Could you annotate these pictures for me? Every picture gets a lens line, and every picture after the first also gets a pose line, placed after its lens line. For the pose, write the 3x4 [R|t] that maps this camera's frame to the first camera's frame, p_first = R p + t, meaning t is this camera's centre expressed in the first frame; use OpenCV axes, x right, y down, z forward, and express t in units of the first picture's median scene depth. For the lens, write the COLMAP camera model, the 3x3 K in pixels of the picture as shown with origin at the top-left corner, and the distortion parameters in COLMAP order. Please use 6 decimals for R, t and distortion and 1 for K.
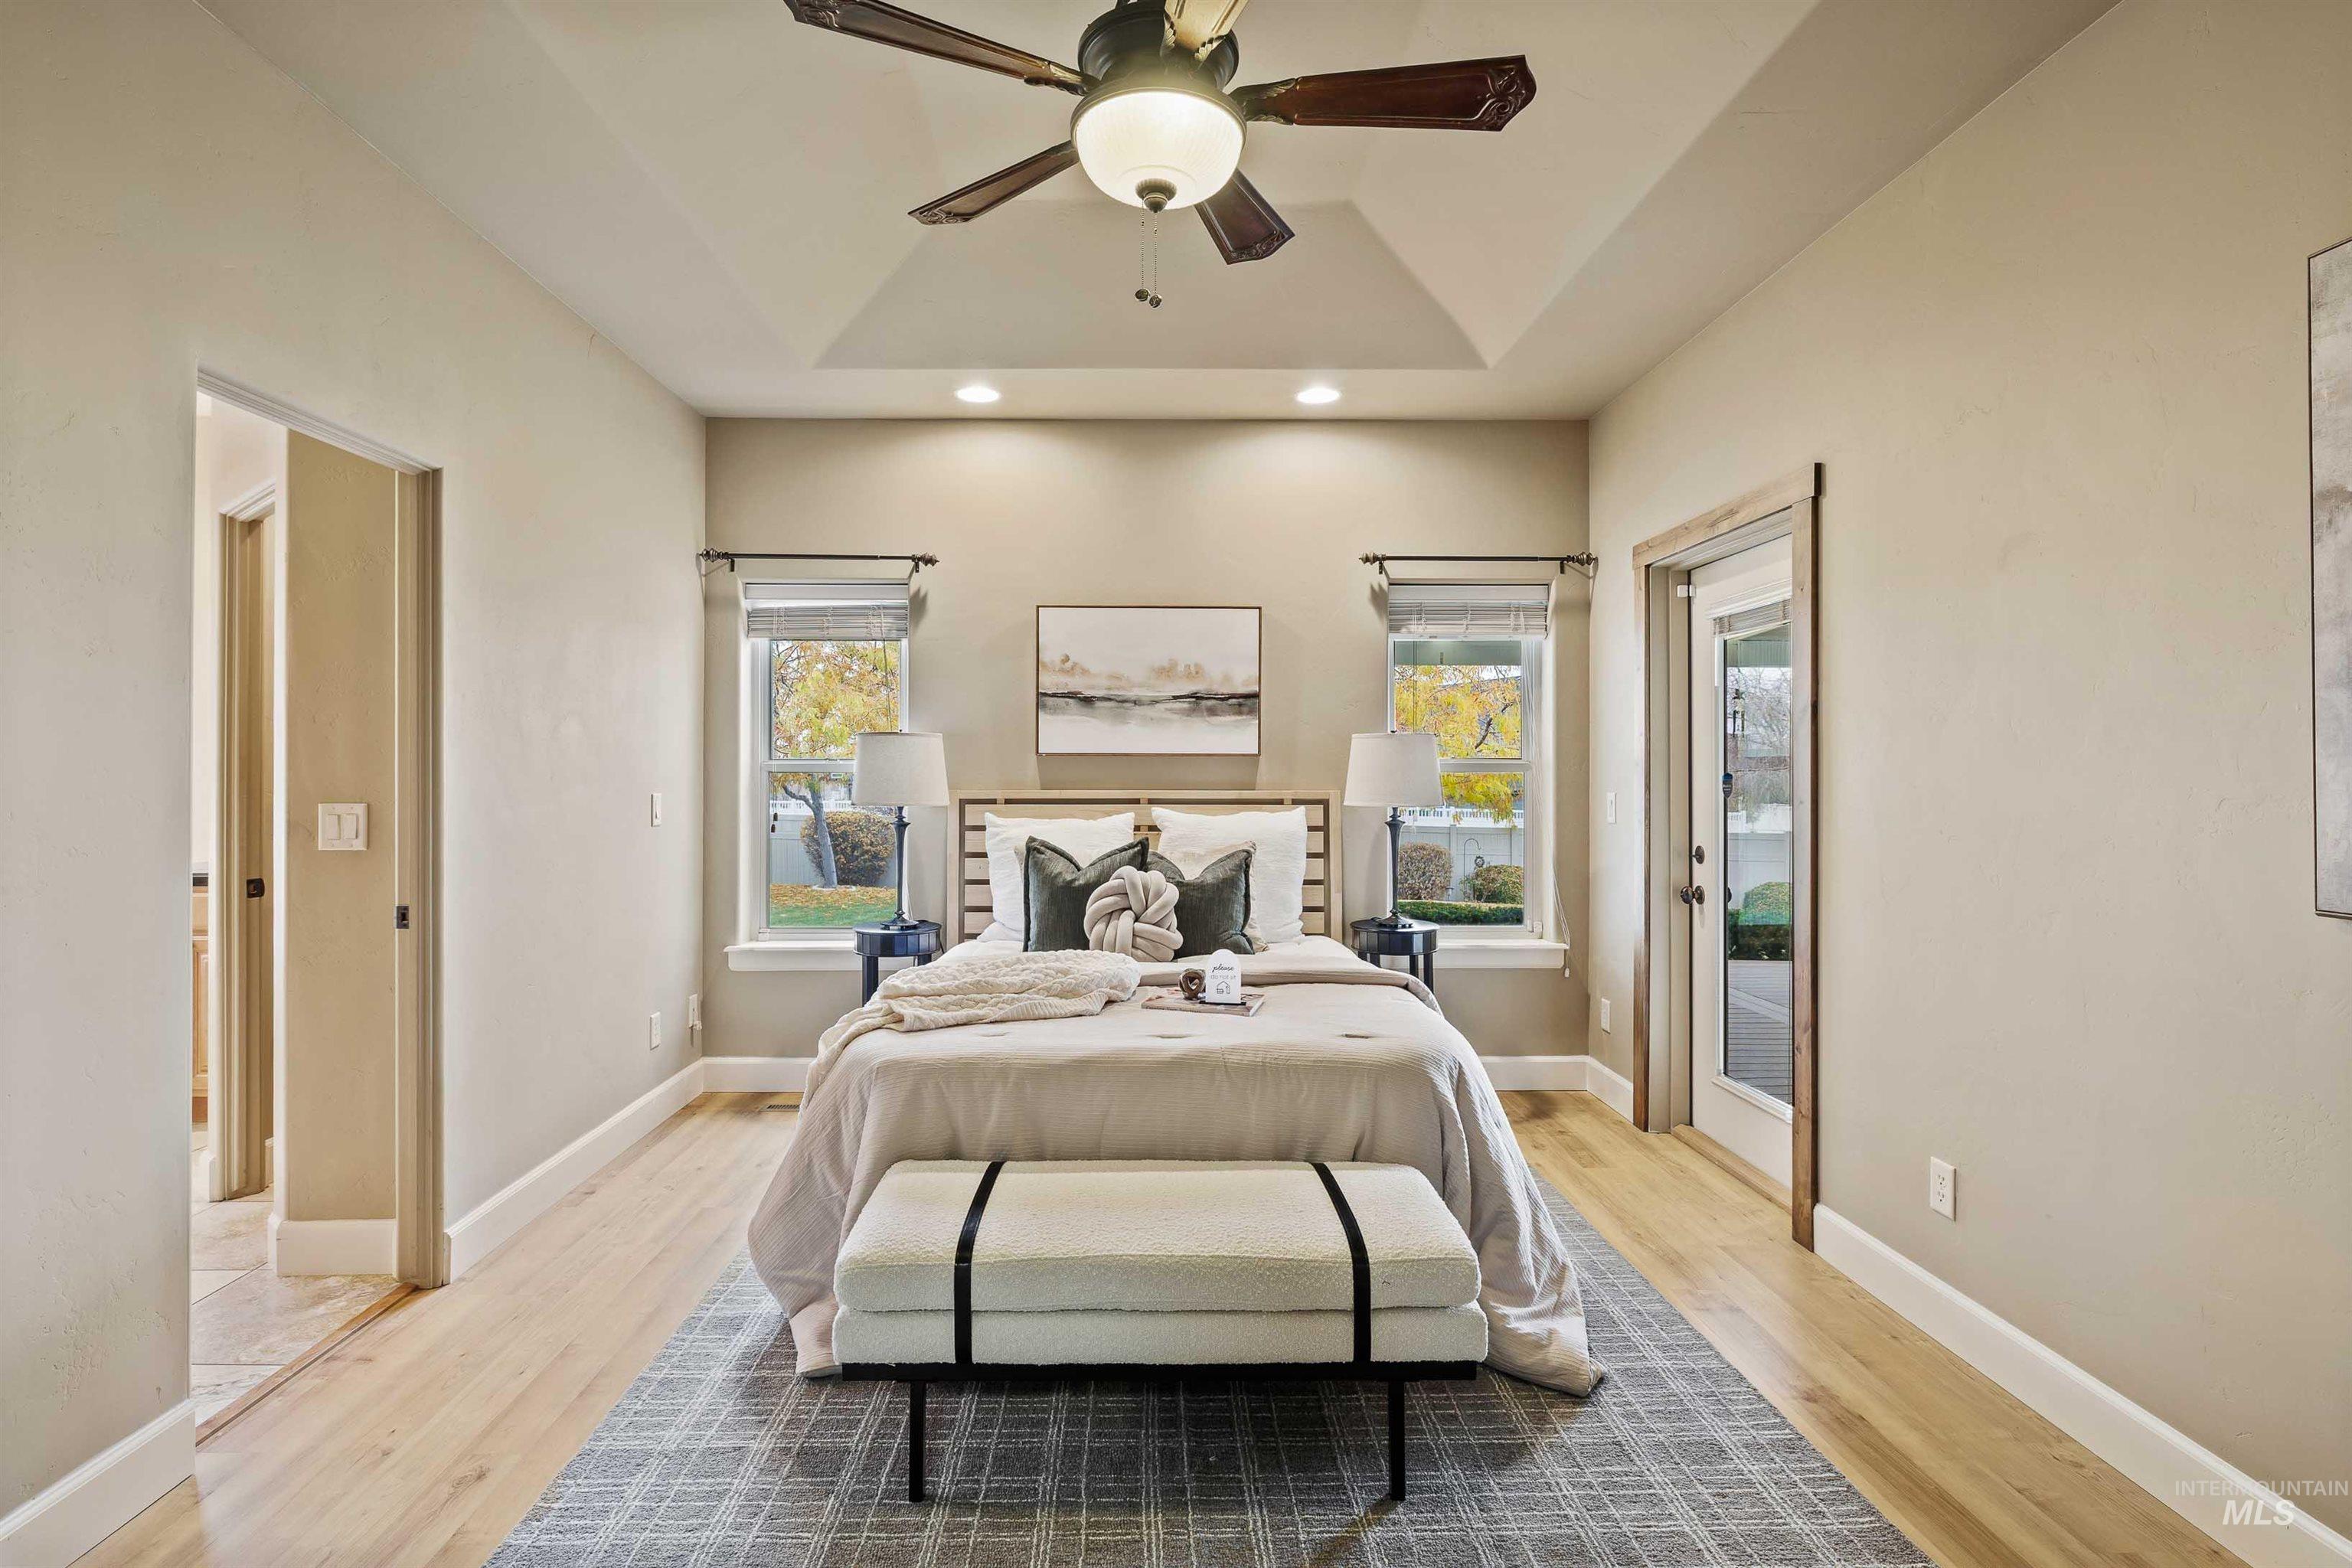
lens RADIAL K [[1112.5, 0, 1173.8], [0, 1112.5, 777.6], [0, 0, 1]] dist [-0.008506, 0.001761]
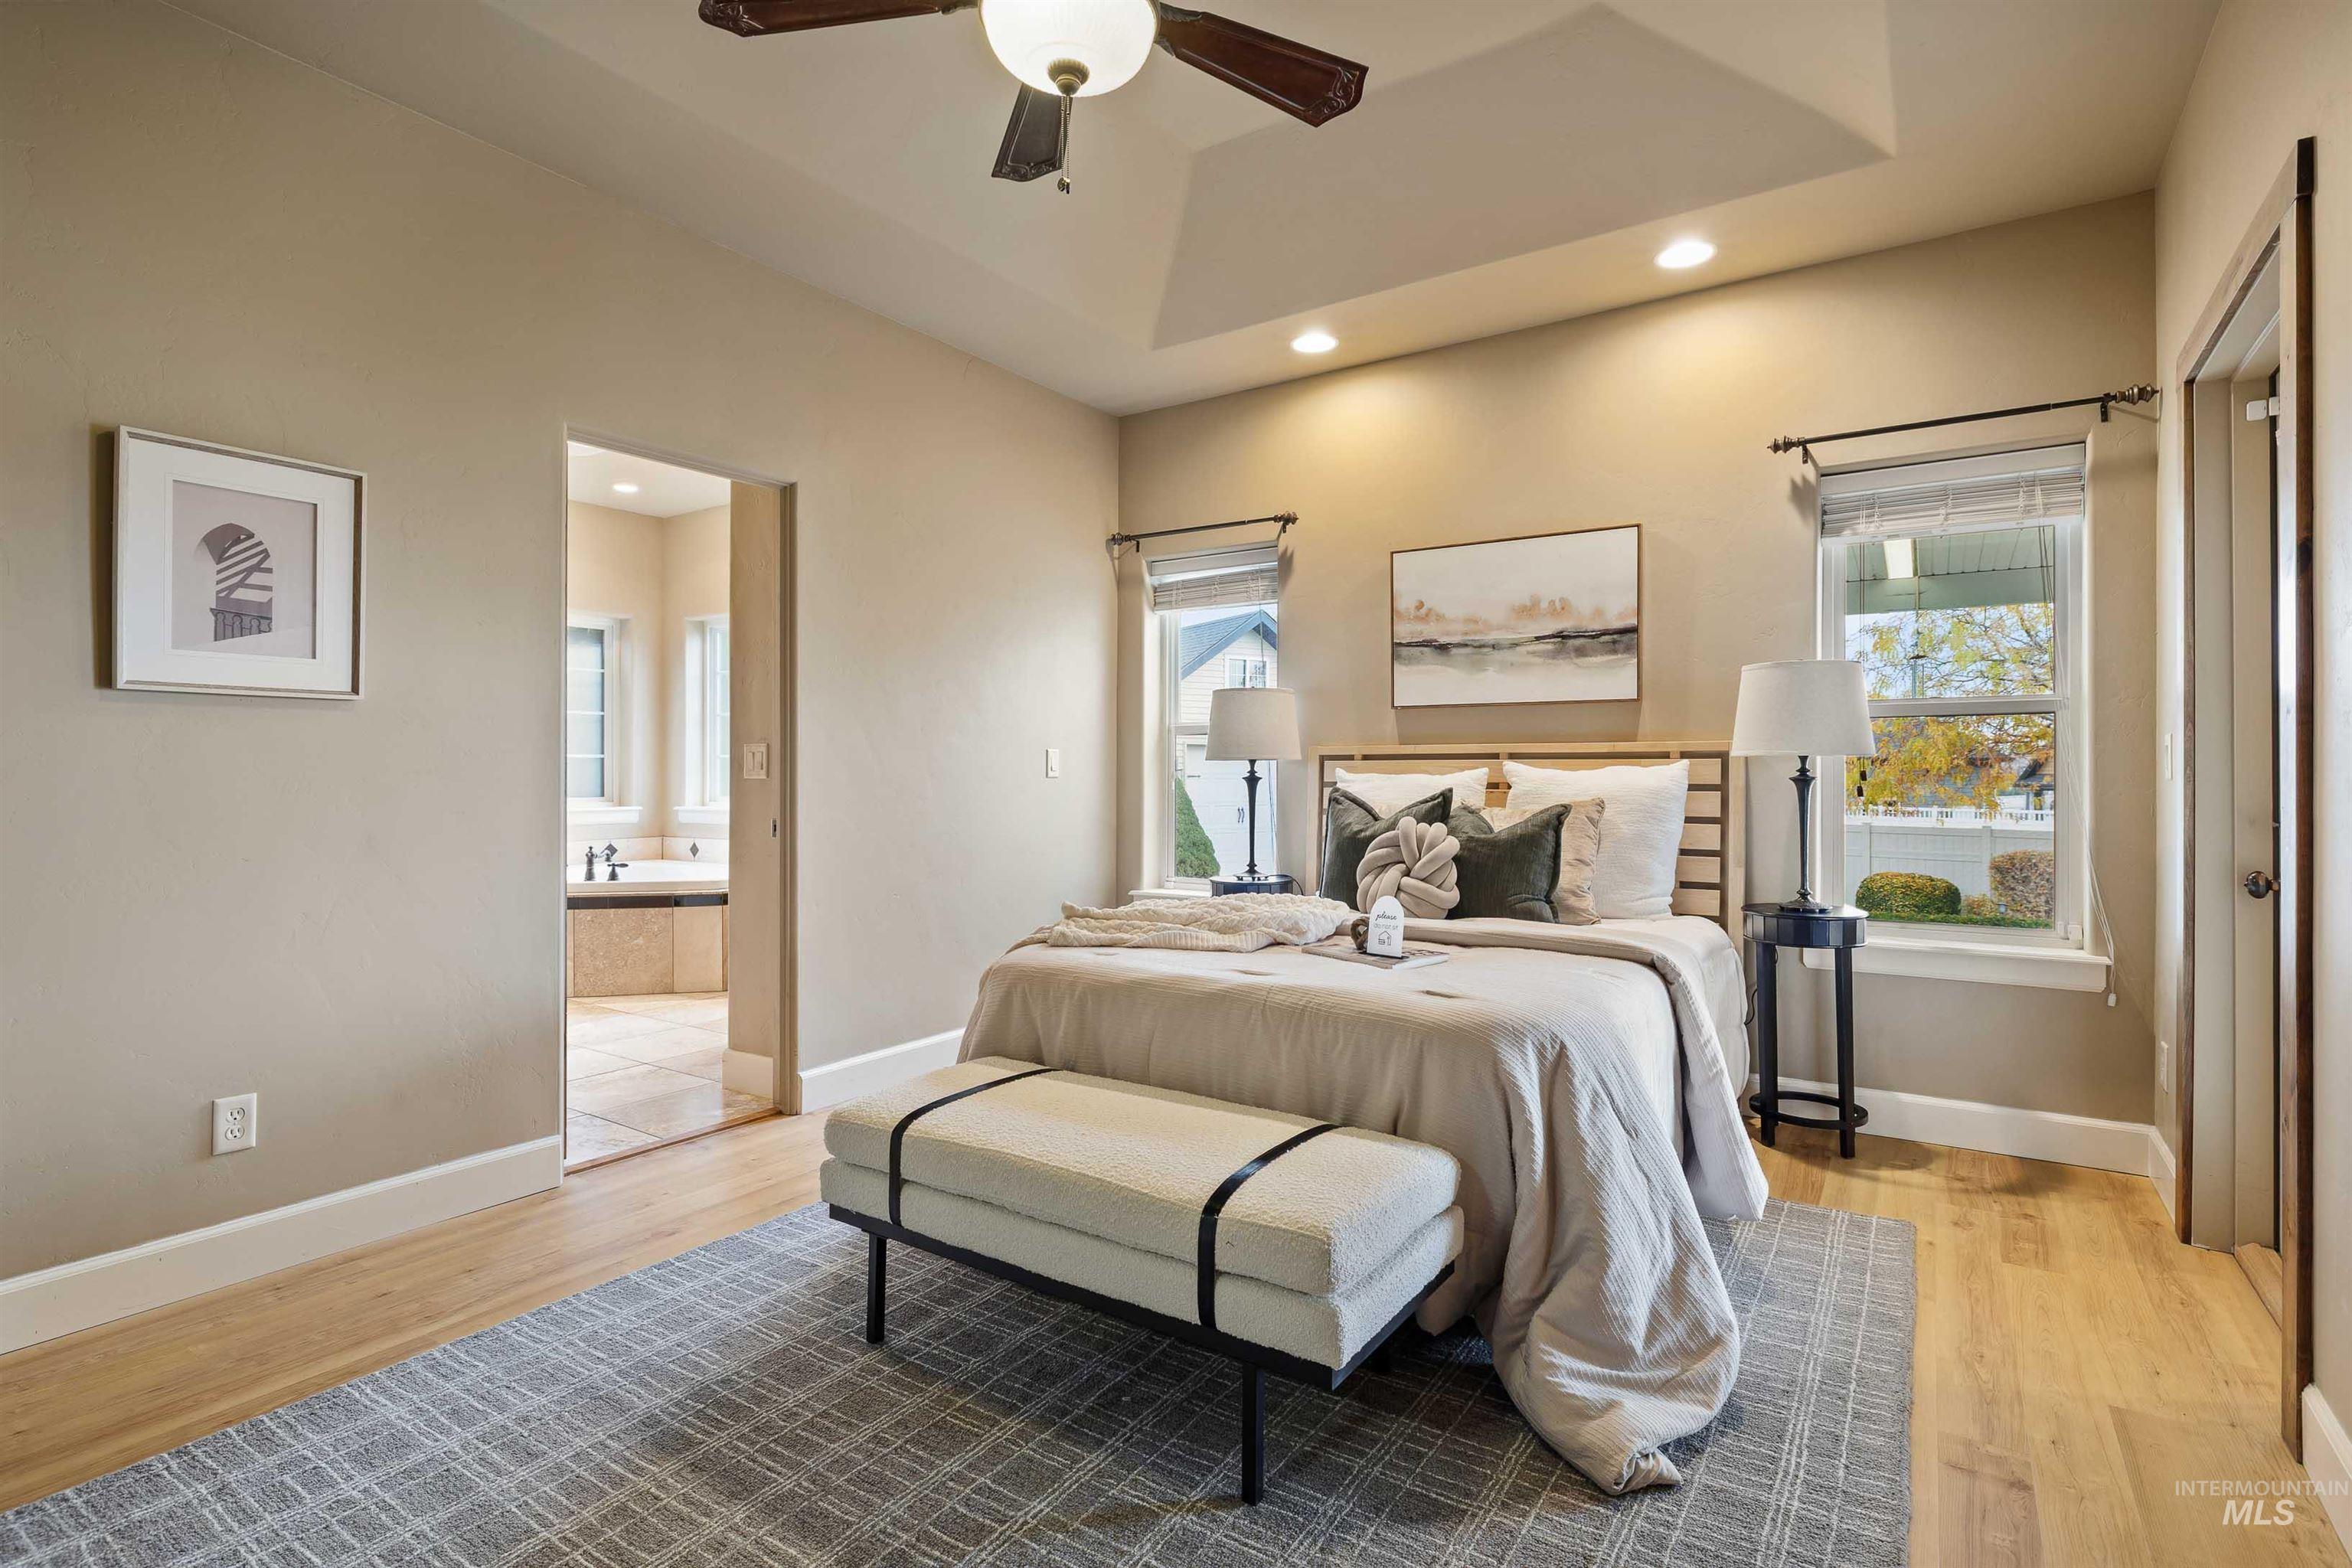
lens RADIAL K [[1112.5, 0, 1184.8], [0, 1112.5, 775.6], [0, 0, 1]] dist [-0.008506, 0.001761]
pose [[0.826903, 0.000951, -0.562344, 0.291080], [-0.001327, 0.999999, -0.000260, 0.041465], [0.562343, 0.000961, 0.826904, 0.120311]]
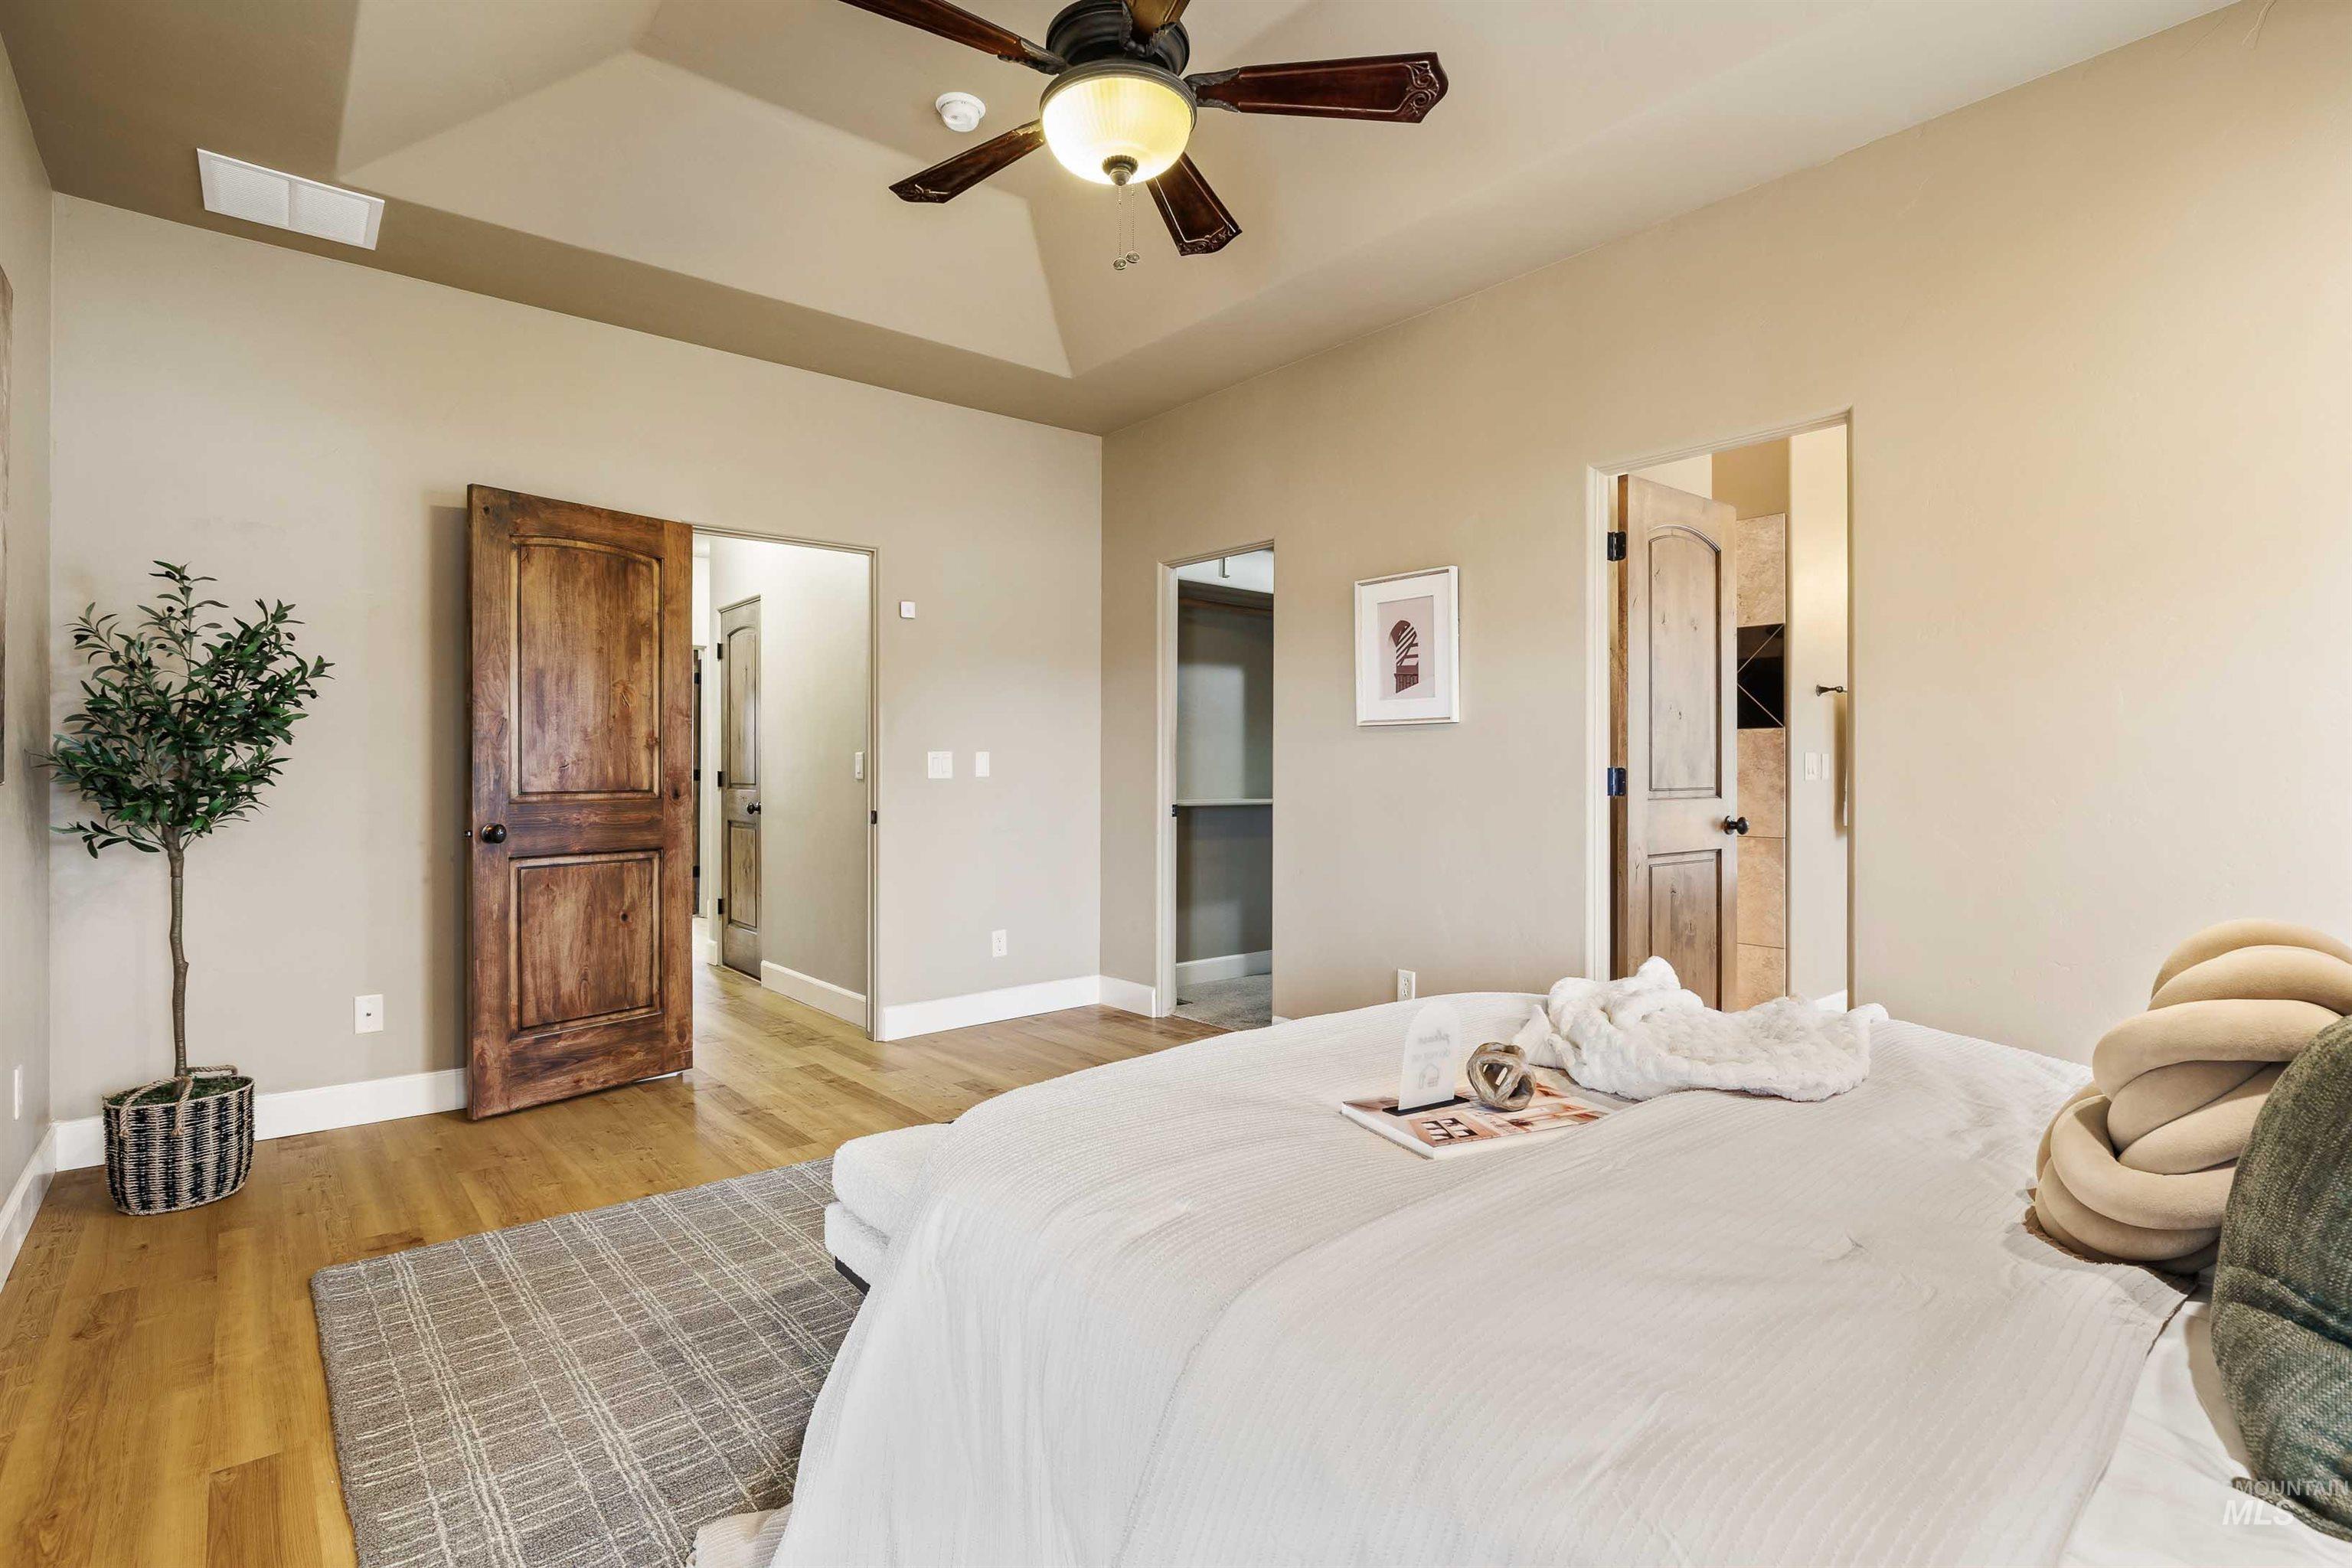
lens RADIAL K [[1112.5, 0, 1177.2], [0, 1112.5, 773.8], [0, 0, 1]] dist [-0.008506, 0.001761]
pose [[-0.774087, 0.001471, -0.633078, 0.305880], [0.000309, 0.999998, 0.001945, 0.039892], [0.633080, 0.001310, -0.774085, 0.910060]]
